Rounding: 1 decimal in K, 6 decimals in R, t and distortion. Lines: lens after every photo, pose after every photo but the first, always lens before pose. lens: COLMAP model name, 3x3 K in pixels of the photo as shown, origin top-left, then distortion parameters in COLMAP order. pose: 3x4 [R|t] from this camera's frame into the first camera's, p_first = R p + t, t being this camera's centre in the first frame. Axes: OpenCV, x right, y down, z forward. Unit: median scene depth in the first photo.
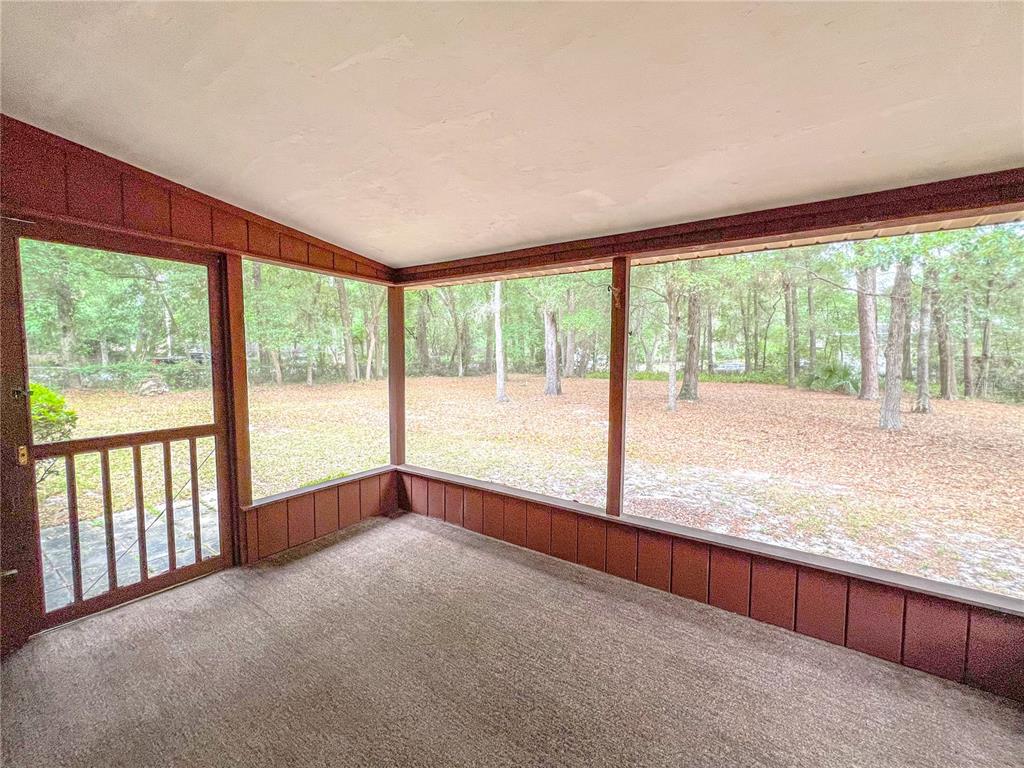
lens RADIAL K [[410.5, 0, 510.7], [0, 410.5, 385.6], [0, 0, 1]] dist [0.000739, 0.000096]
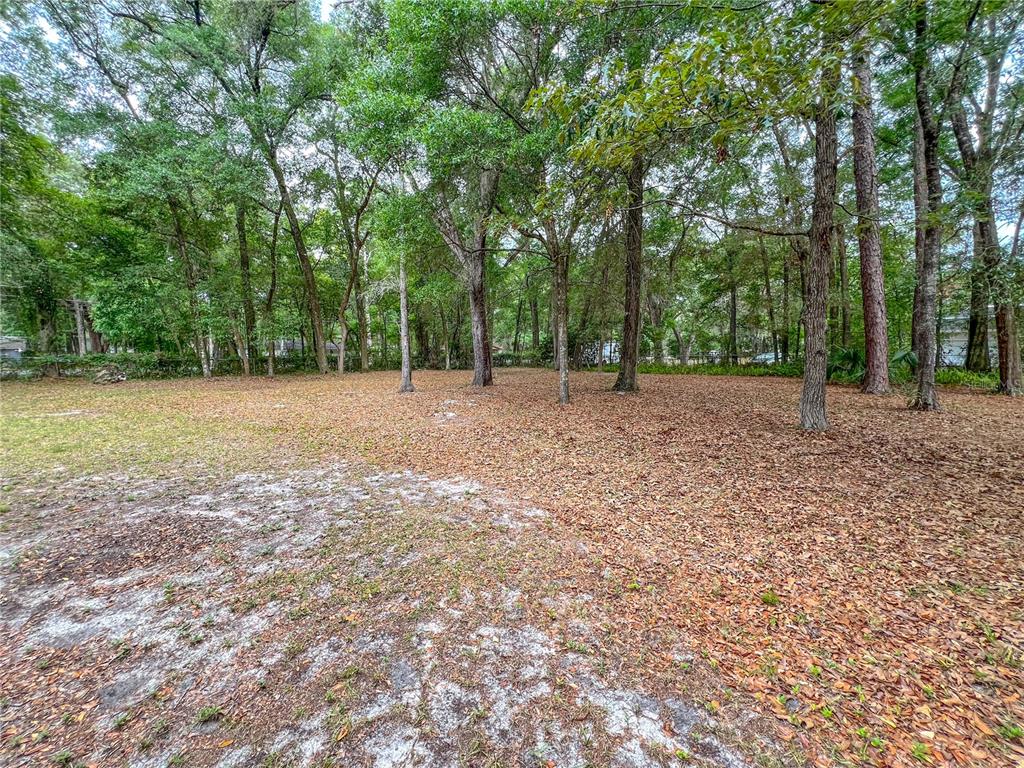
lens RADIAL K [[410.5, 0, 513.3], [0, 410.5, 381.3], [0, 0, 1]] dist [0.000739, 0.000096]
pose [[0.985986, 0.004412, -0.166768, 0.331139], [-0.005838, 0.999950, -0.008064, 0.020876], [0.166724, 0.008925, 0.985963, 0.147875]]
